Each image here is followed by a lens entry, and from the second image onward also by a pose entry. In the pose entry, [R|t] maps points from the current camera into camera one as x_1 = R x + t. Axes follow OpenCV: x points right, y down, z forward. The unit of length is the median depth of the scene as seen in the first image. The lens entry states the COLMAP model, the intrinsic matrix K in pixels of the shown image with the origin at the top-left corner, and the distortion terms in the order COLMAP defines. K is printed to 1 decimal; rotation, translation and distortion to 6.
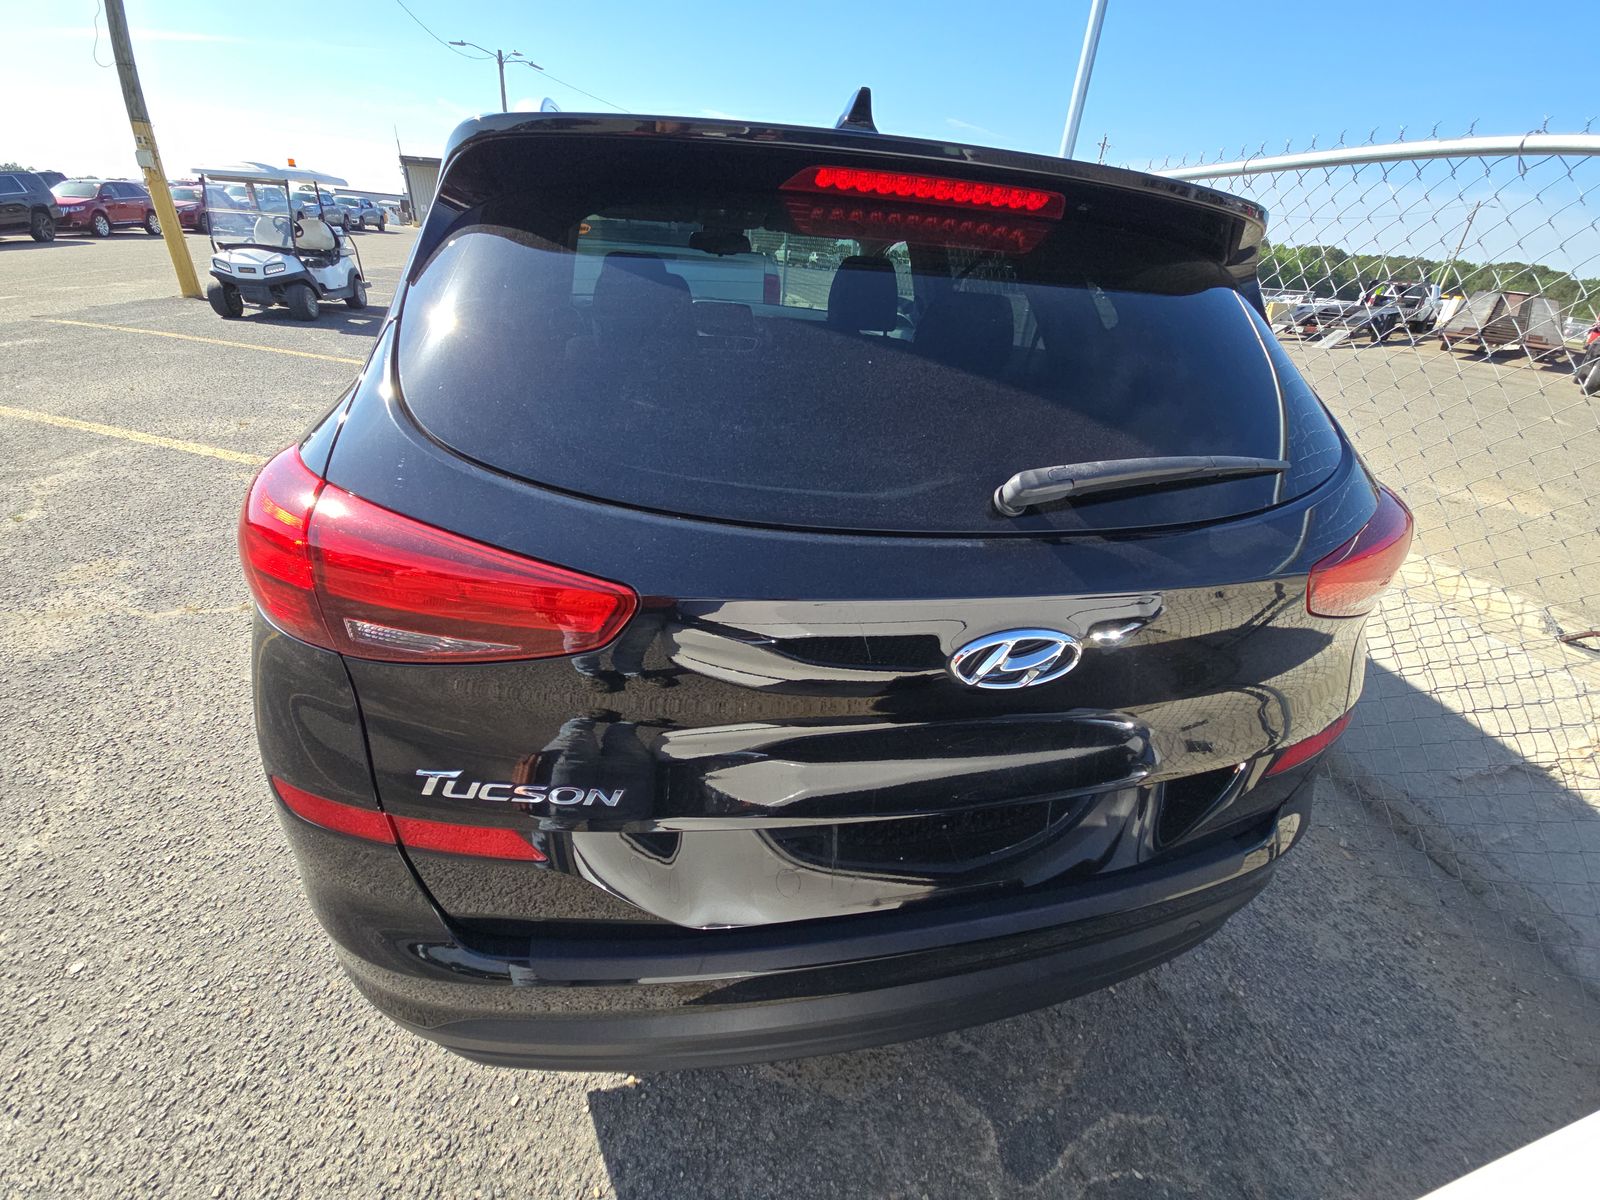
lens RADIAL K [[643.9, 0, 800.0], [0, 643.9, 600.0], [0, 0, 1]] dist [0.030560, -0.017281]
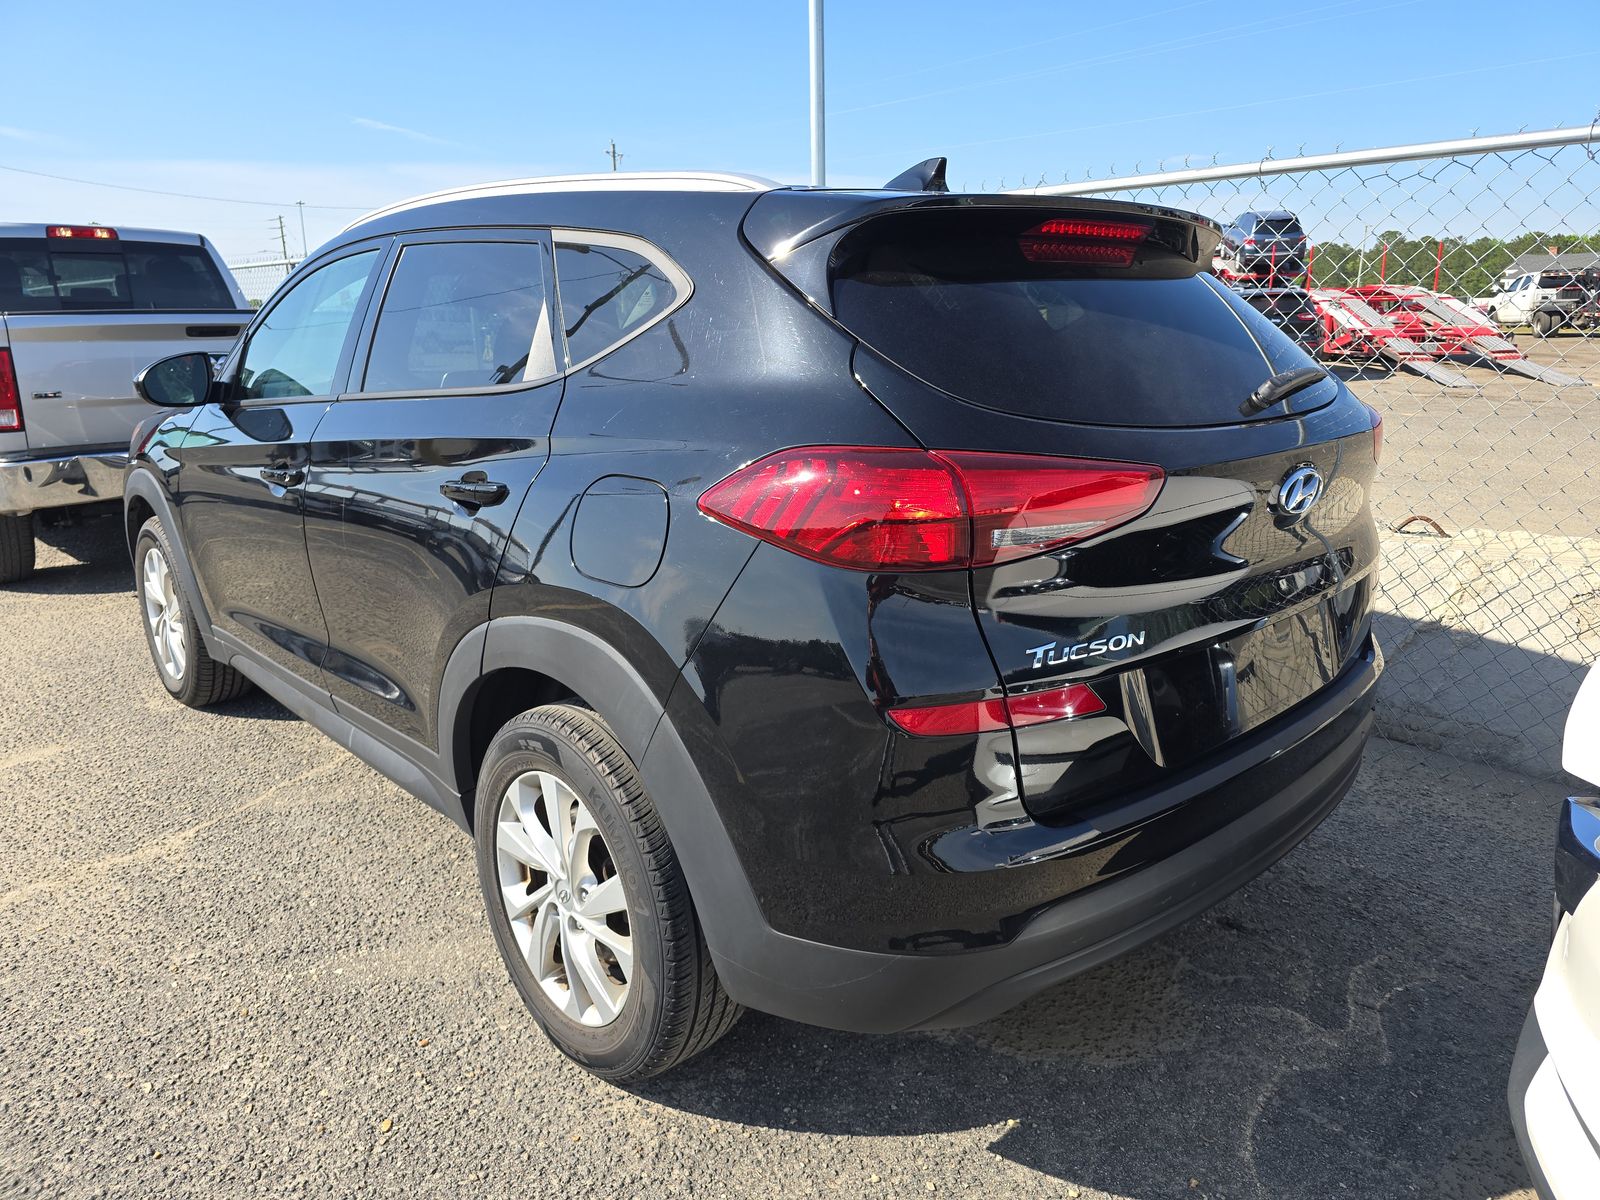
lens RADIAL K [[1078.6, 0, 805.5], [0, 1078.6, 592.0], [0, 0, 1]] dist [0.035311, -0.001934]
pose [[0.856287, -0.210834, 0.471510, -1.150274], [0.310992, 0.939323, -0.144763, 0.191452], [-0.412379, 0.270595, 0.869898, -0.425773]]
